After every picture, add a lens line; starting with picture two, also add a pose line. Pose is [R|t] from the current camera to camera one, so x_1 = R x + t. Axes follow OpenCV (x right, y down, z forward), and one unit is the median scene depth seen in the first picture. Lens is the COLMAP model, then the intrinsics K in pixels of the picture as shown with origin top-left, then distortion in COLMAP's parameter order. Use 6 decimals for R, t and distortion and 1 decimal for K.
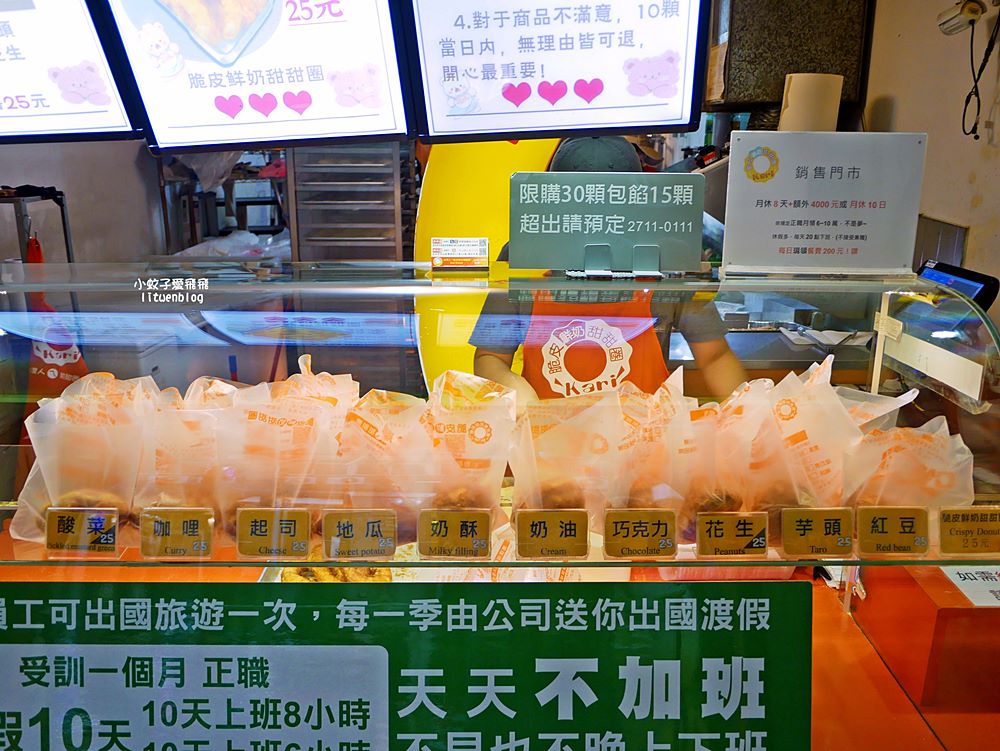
lens RADIAL K [[837.3, 0, 504.7], [0, 837.3, 376.4], [0, 0, 1]] dist [-0.046974, 0.021408]
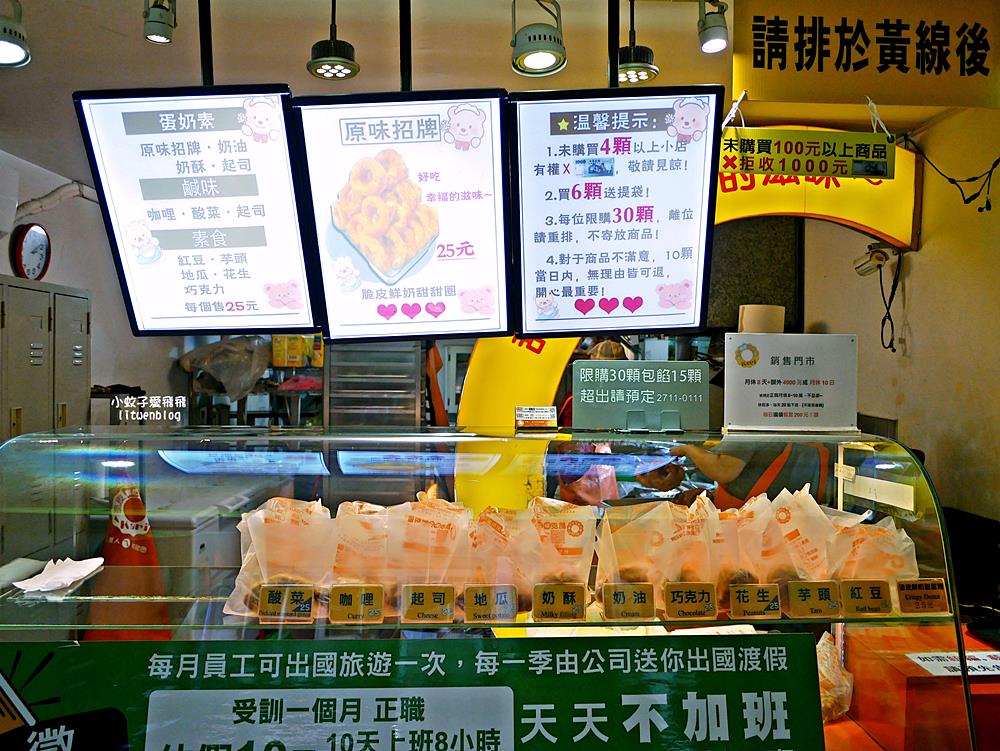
lens RADIAL K [[837.3, 0, 495.8], [0, 837.3, 378.3], [0, 0, 1]] dist [-0.046974, 0.021408]
pose [[0.998764, 0.006916, 0.049224, -0.229827], [0.006506, 0.963566, -0.267391, 0.194914], [-0.049280, 0.267381, 0.962330, -0.419963]]
